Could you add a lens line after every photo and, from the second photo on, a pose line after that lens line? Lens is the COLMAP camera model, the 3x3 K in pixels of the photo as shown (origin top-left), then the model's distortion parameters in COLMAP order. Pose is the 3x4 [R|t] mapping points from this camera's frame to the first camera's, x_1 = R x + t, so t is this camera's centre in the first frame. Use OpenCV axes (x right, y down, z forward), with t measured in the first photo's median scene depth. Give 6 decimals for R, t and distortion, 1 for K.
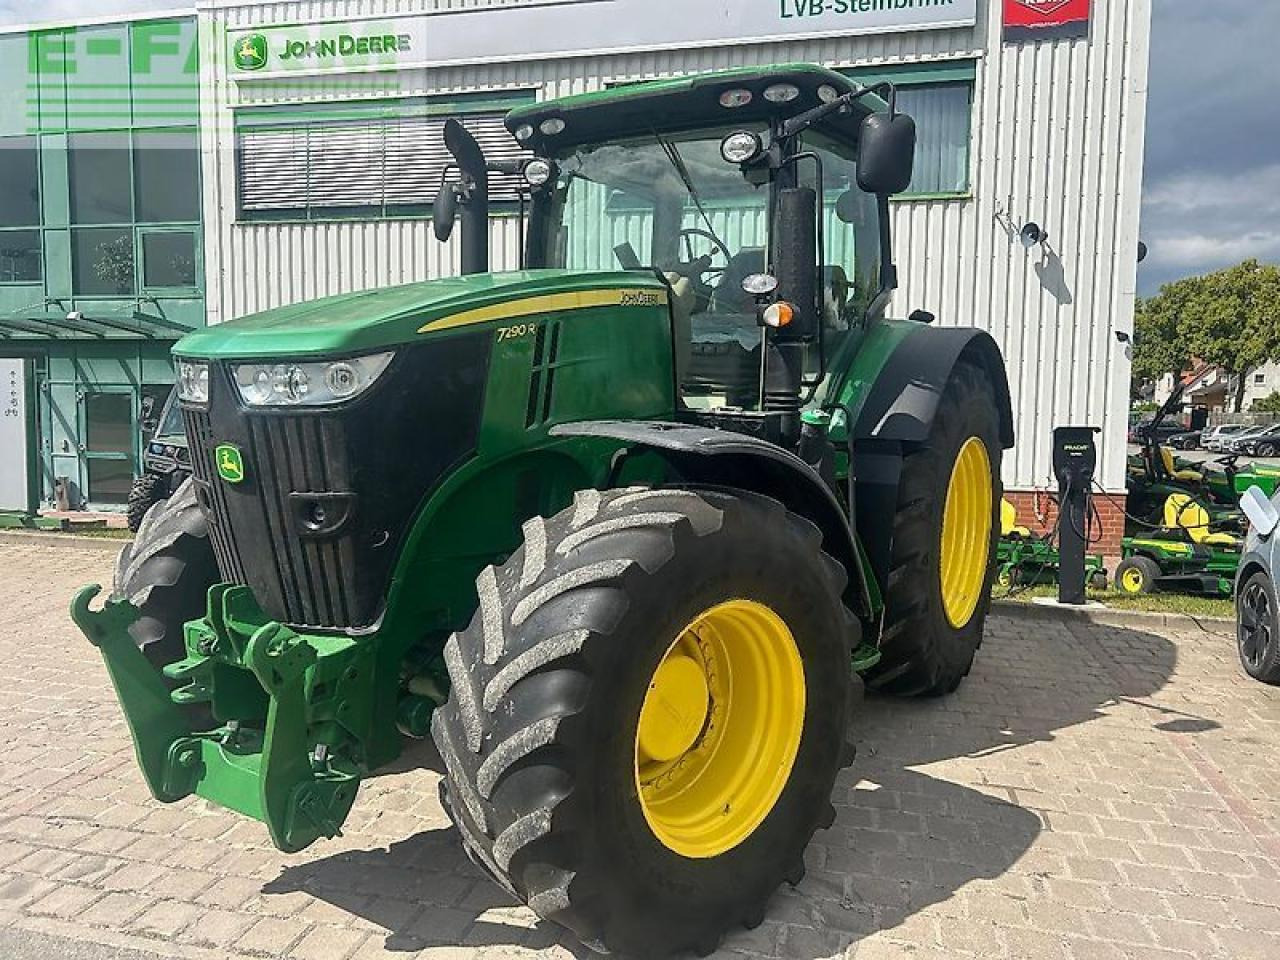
lens RADIAL K [[997.7, 0, 638.0], [0, 997.7, 476.7], [0, 0, 1]] dist [0.070701, -0.083623]
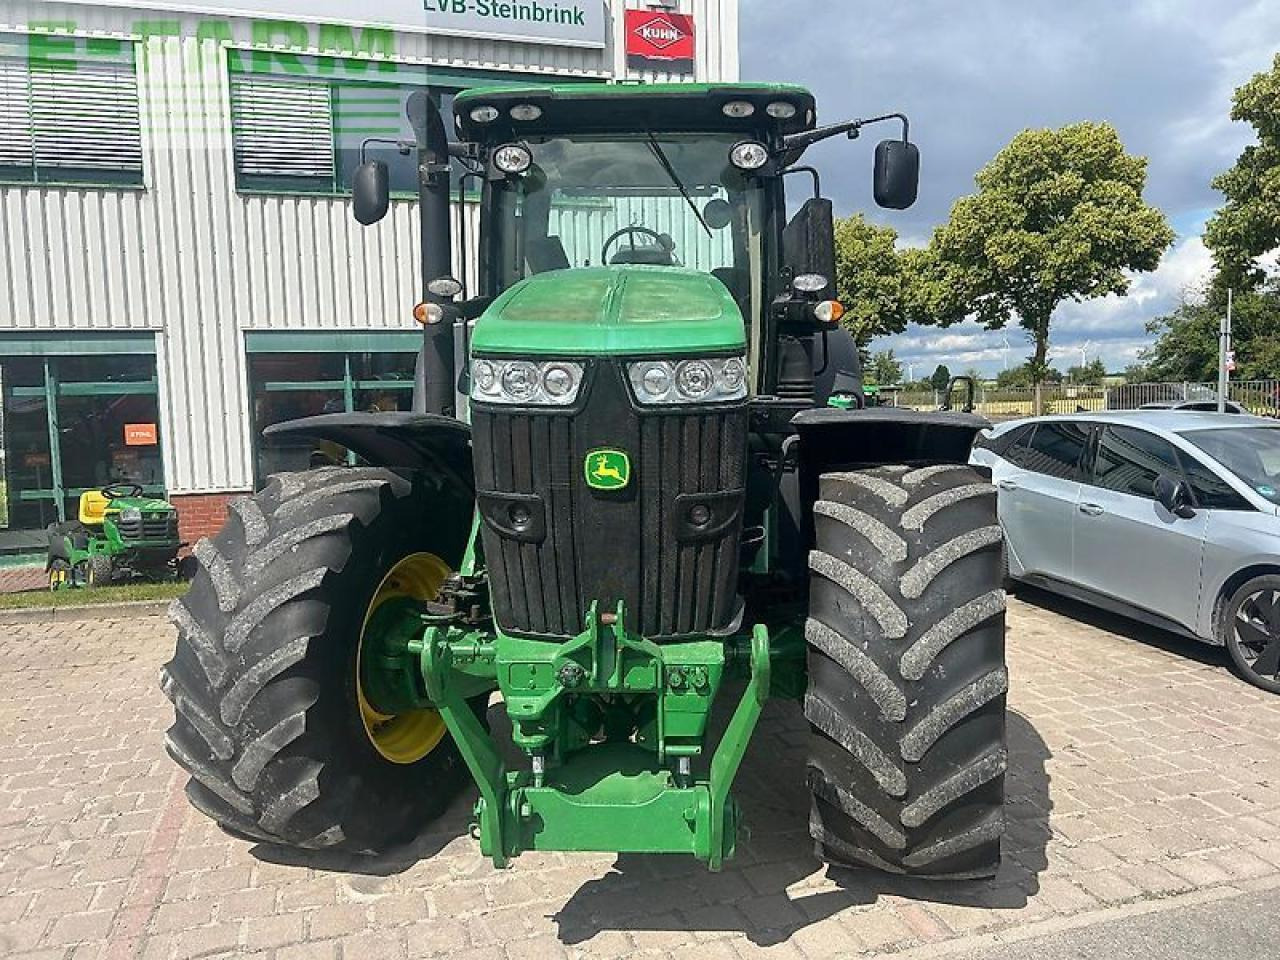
lens RADIAL K [[997.7, 0, 638.0], [0, 997.7, 476.7], [0, 0, 1]] dist [0.070701, -0.083623]
pose [[0.851025, -0.075157, 0.519720, -0.548010], [0.073903, 0.996996, 0.023164, -0.016562], [-0.519899, 0.018696, 0.854023, 0.136372]]
